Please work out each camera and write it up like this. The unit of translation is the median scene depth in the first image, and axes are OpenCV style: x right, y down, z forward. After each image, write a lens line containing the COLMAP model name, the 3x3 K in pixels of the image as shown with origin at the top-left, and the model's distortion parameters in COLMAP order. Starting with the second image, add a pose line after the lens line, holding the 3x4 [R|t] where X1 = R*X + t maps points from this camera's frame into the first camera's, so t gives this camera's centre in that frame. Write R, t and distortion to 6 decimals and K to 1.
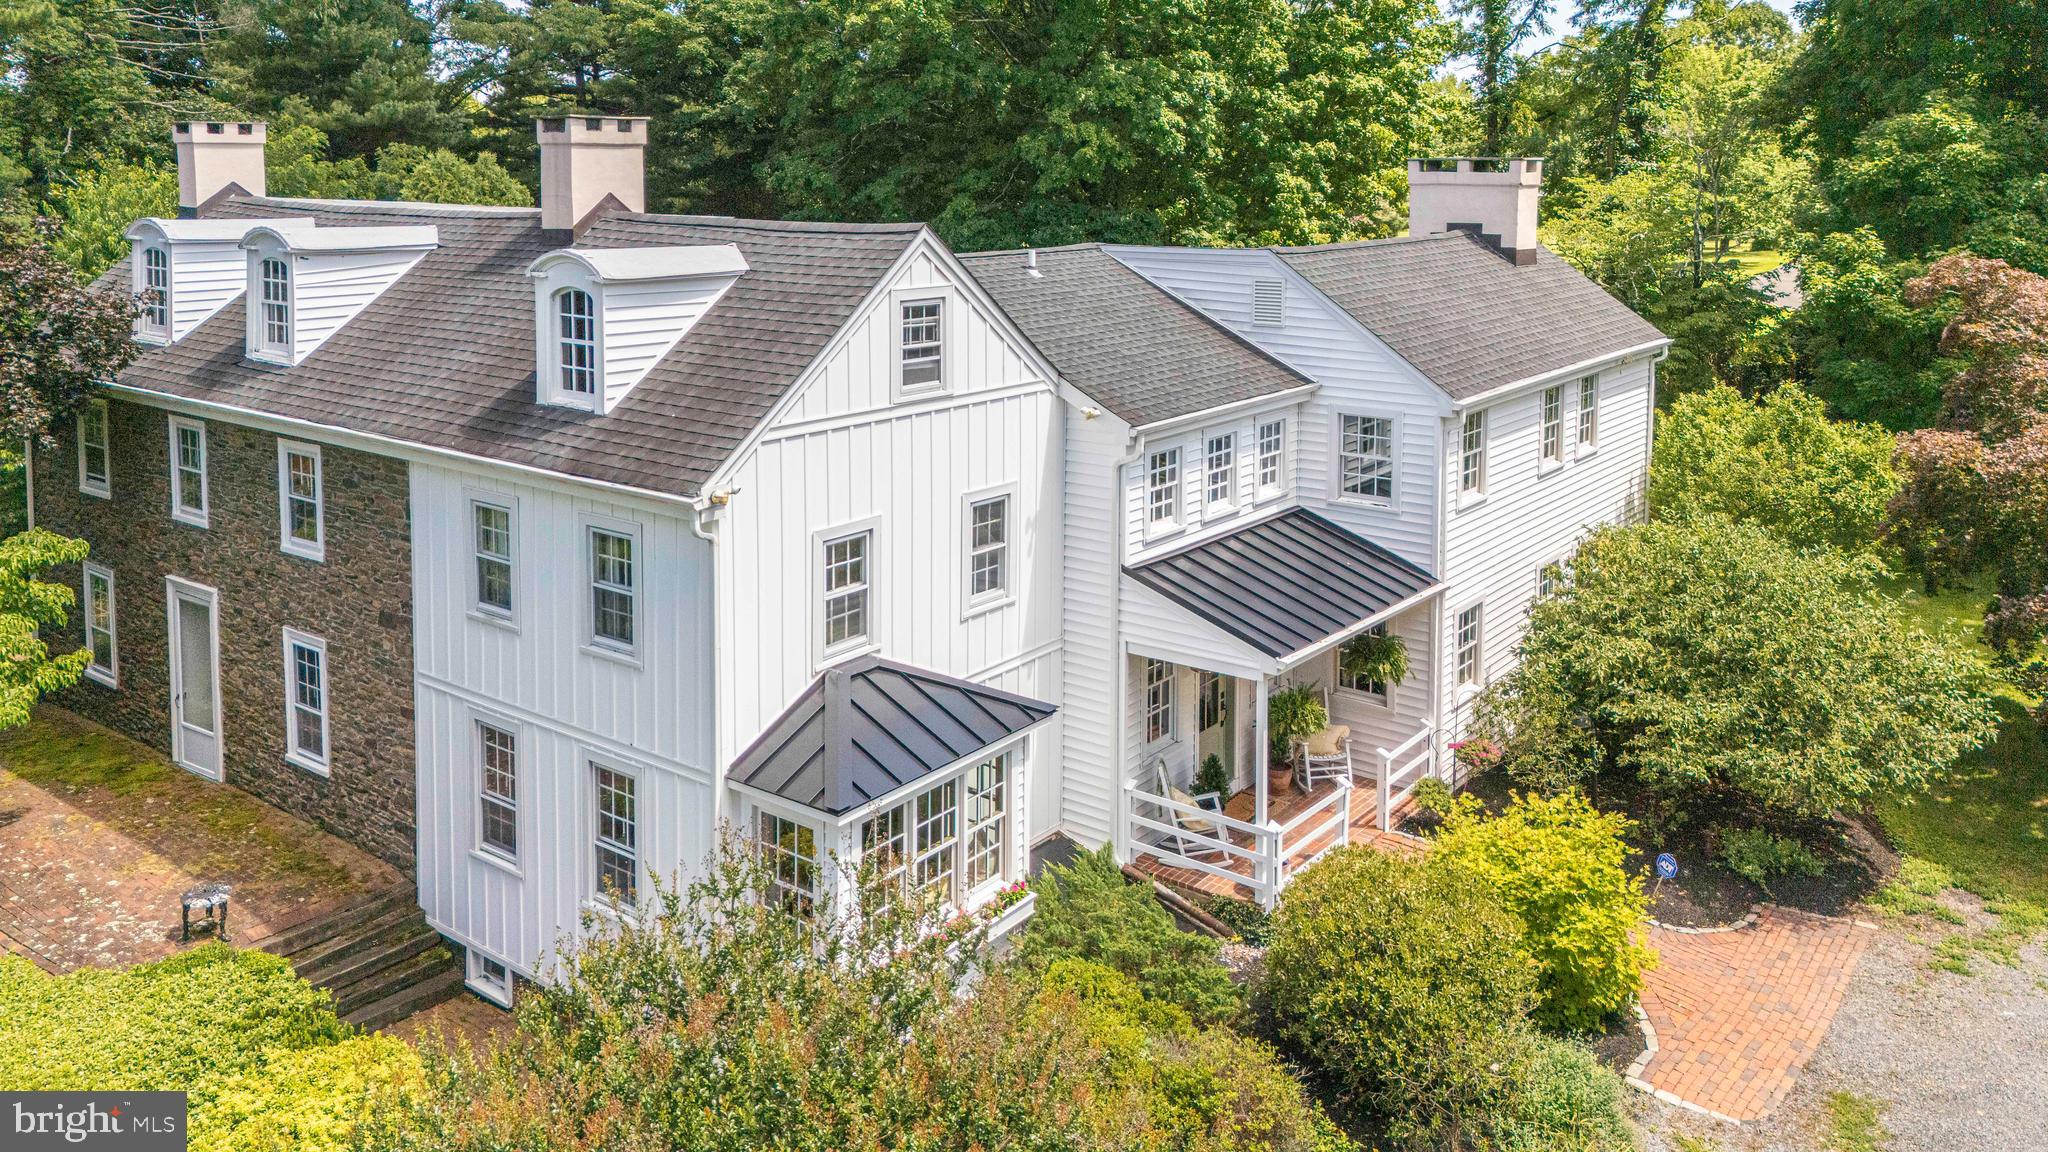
lens RADIAL K [[1567.9, 0, 1045.0], [0, 1567.9, 298.6], [0, 0, 1]] dist [0.032373, -0.004872]
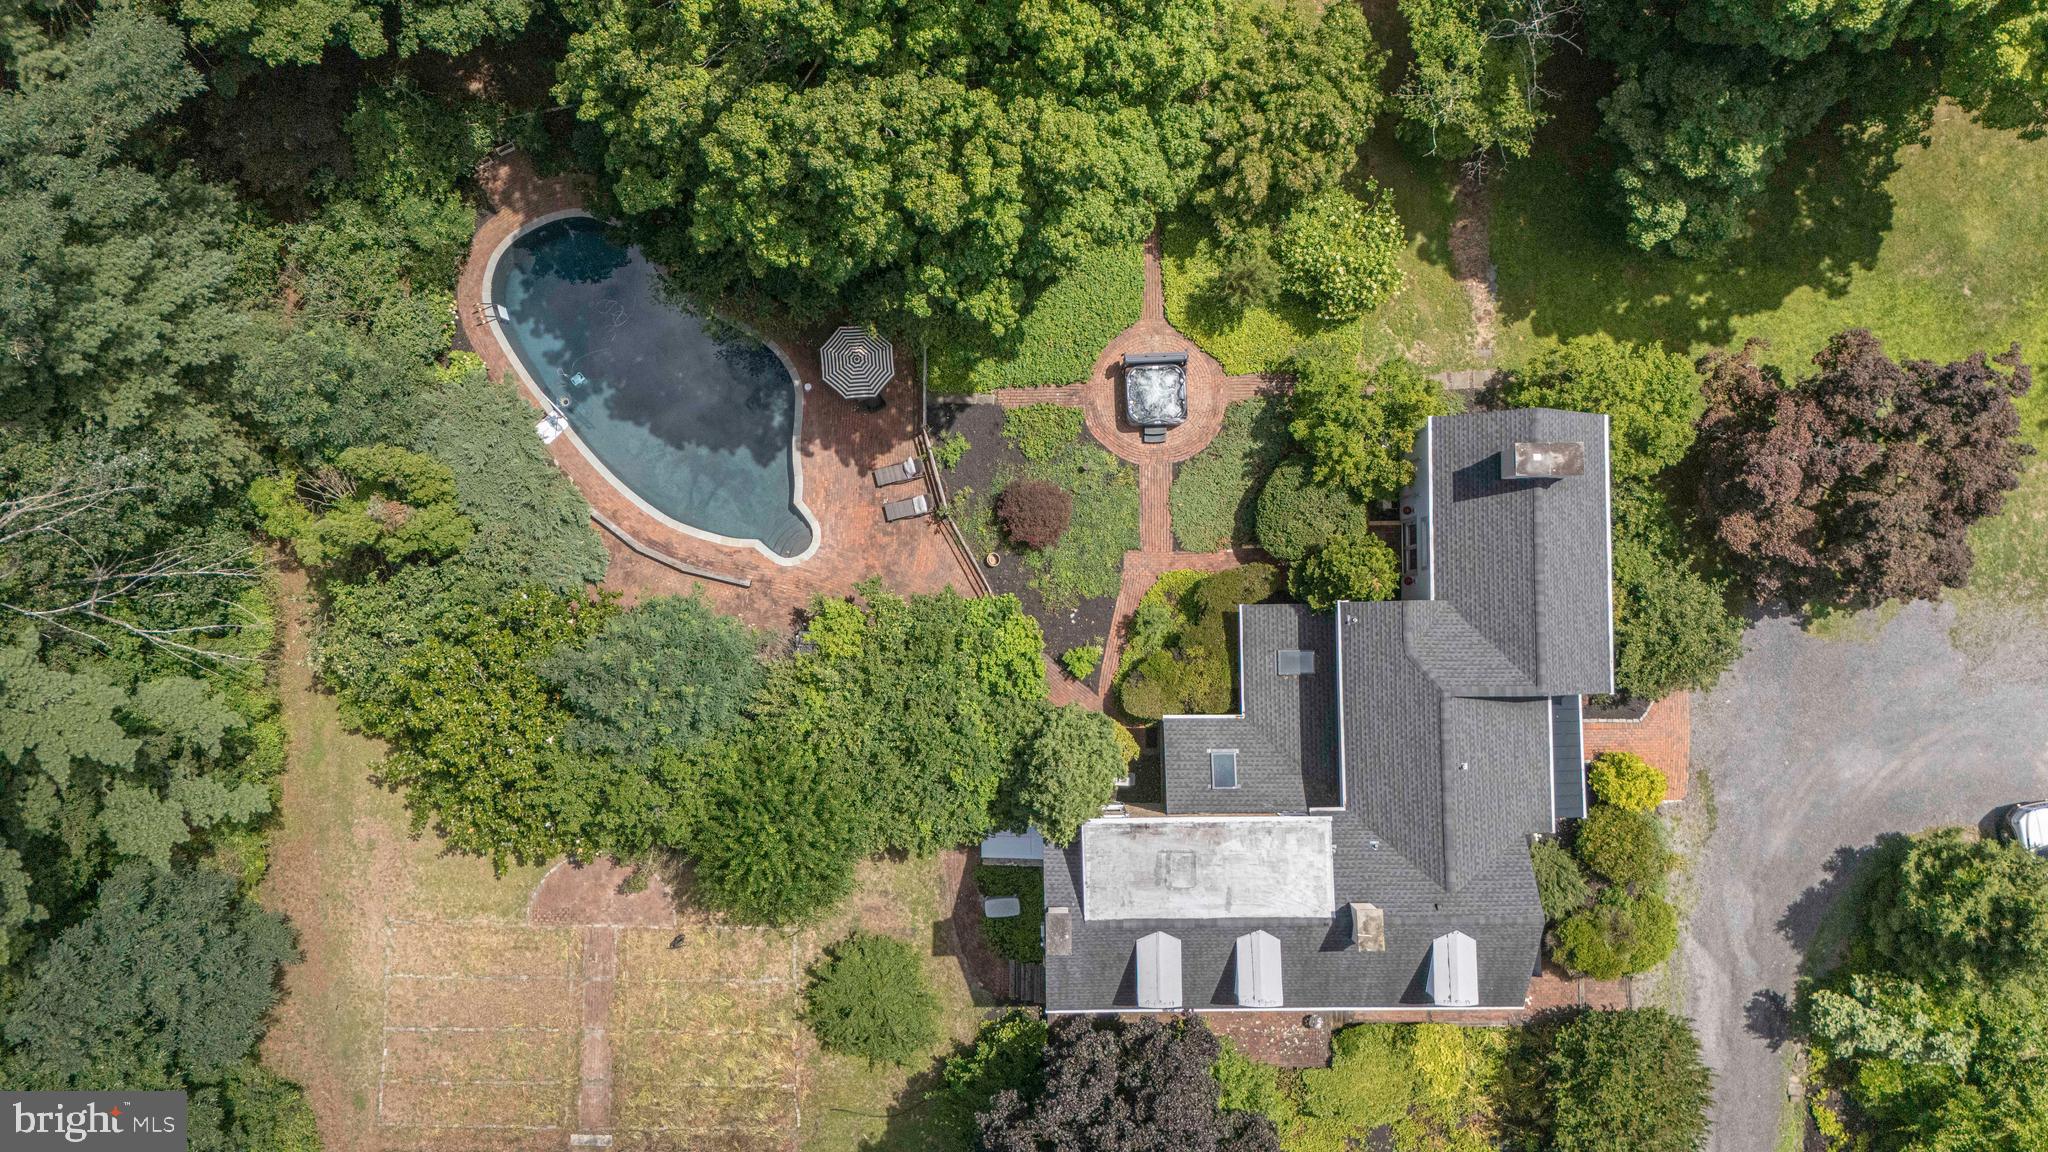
lens RADIAL K [[1491.0, 0, 1024.0], [0, 1491.0, 576.0], [0, 0, 1]] dist [0.088238, -0.116885]
pose [[0.791231, -0.611462, 0.008207, -0.398757], [0.072897, 0.107636, 0.991514, -2.509288], [-0.607157, -0.783919, 0.129739, 1.463350]]
